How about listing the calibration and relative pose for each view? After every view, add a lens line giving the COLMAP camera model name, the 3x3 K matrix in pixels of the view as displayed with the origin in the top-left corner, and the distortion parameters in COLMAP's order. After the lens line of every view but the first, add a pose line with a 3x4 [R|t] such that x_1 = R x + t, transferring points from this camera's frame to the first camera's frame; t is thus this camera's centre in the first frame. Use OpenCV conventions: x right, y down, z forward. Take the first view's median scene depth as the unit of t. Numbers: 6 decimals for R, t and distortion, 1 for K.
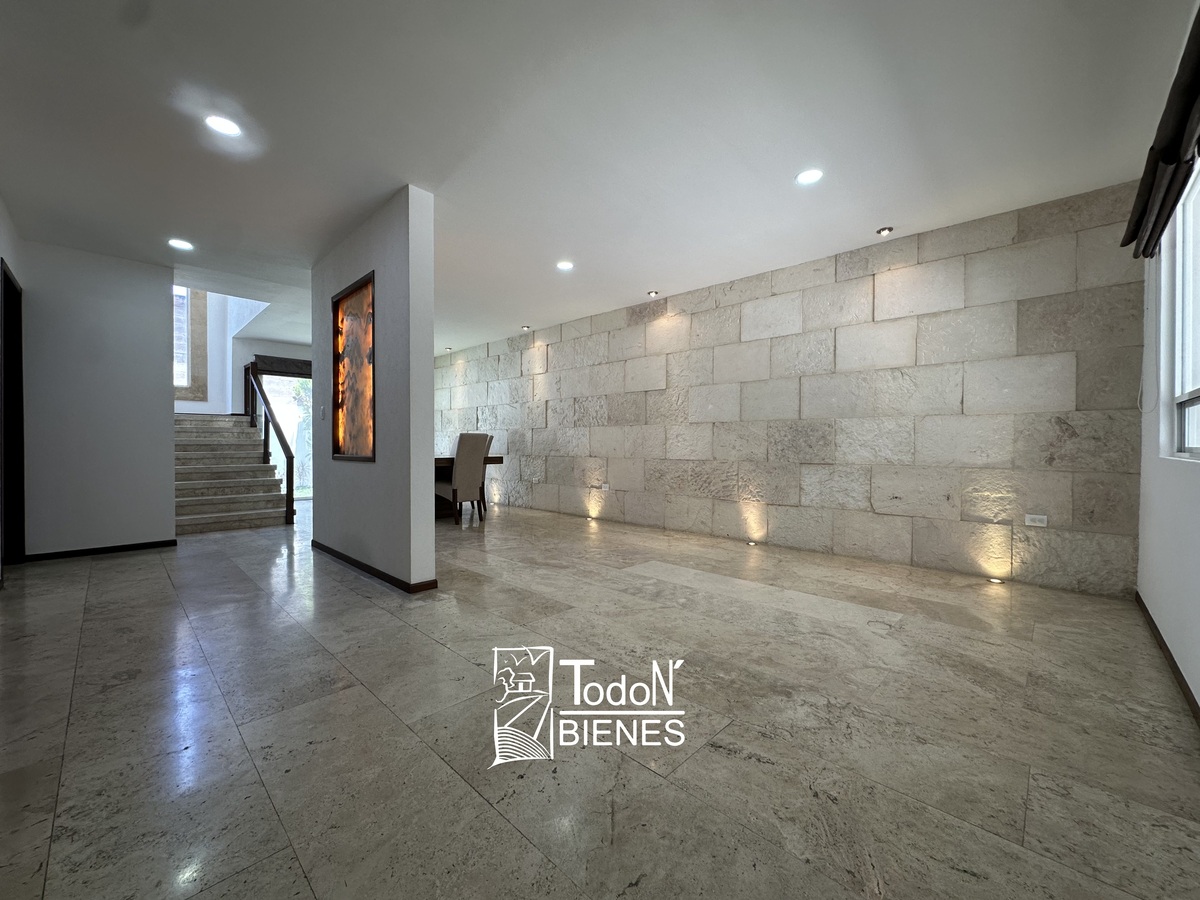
lens RADIAL K [[478.7, 0, 600.5], [0, 478.7, 447.6], [0, 0, 1]] dist [-0.003599, 0.000481]
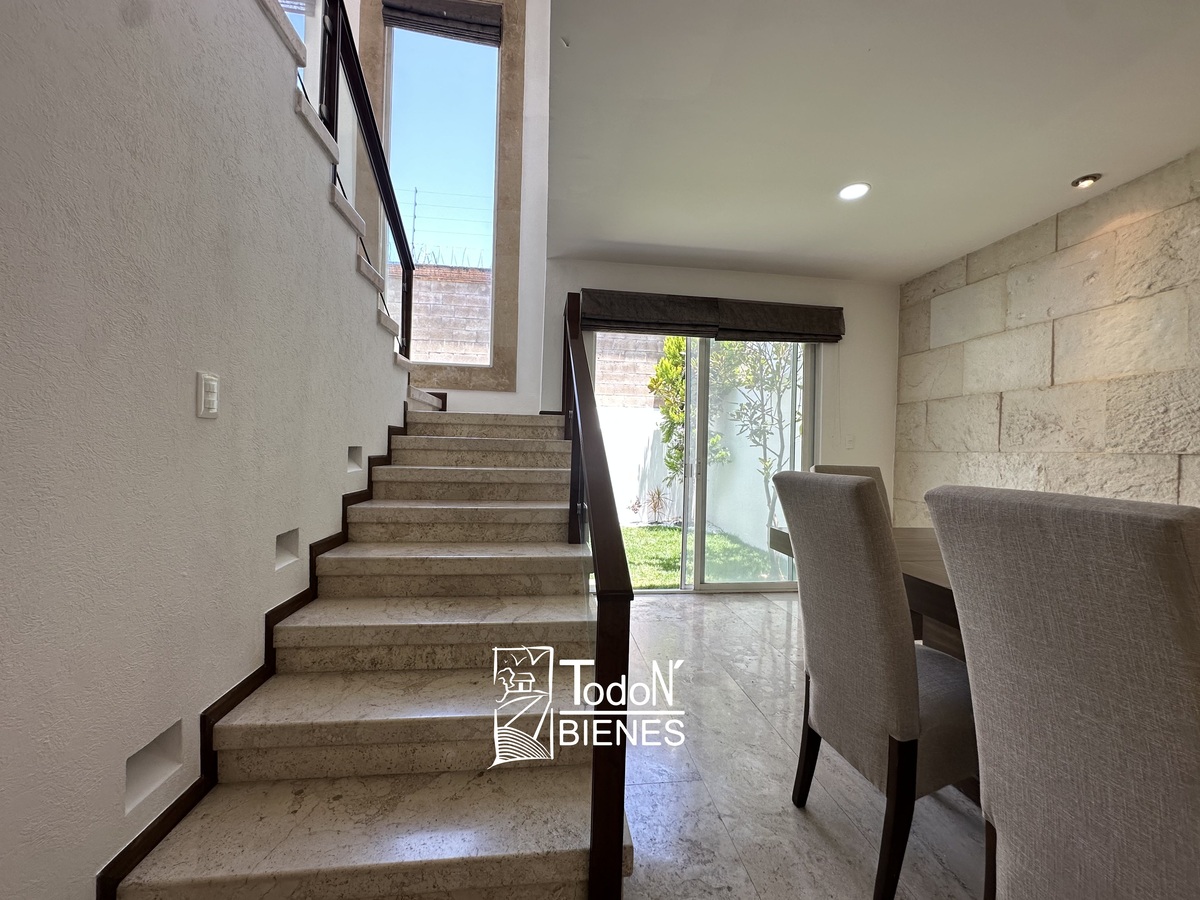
lens RADIAL K [[478.7, 0, 602.9], [0, 478.7, 446.3], [0, 0, 1]] dist [-0.003599, 0.000481]
pose [[0.777788, 0.014276, -0.628365, -1.206893], [-0.027548, 0.999556, -0.011390, -0.091635], [0.627923, 0.026169, 0.777835, 1.931210]]
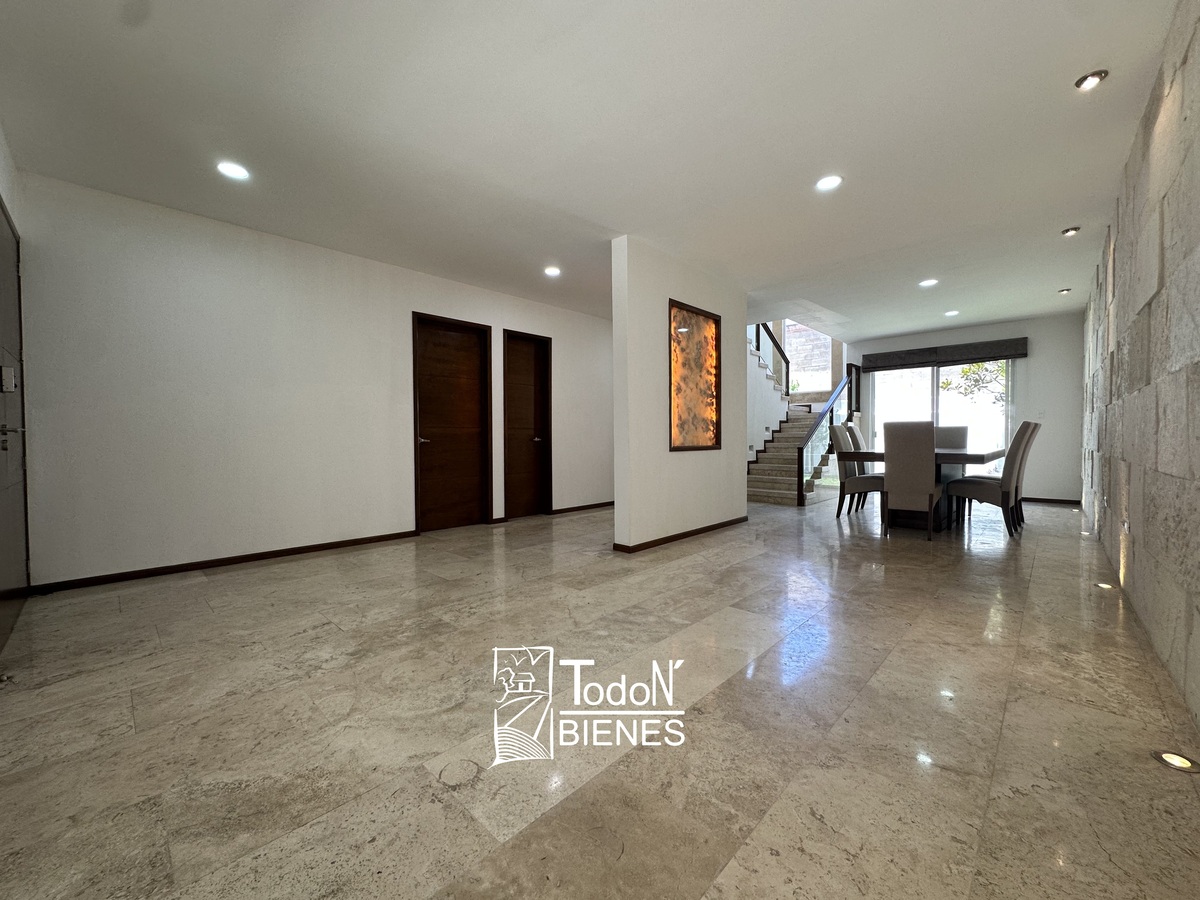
lens RADIAL K [[478.7, 0, 600.7], [0, 478.7, 447.0], [0, 0, 1]] dist [-0.003599, 0.000481]
pose [[0.002627, 0.016542, -0.999860, 1.143476], [-0.001361, 0.999862, 0.016539, -0.002223], [0.999996, 0.001317, 0.002649, 1.187798]]
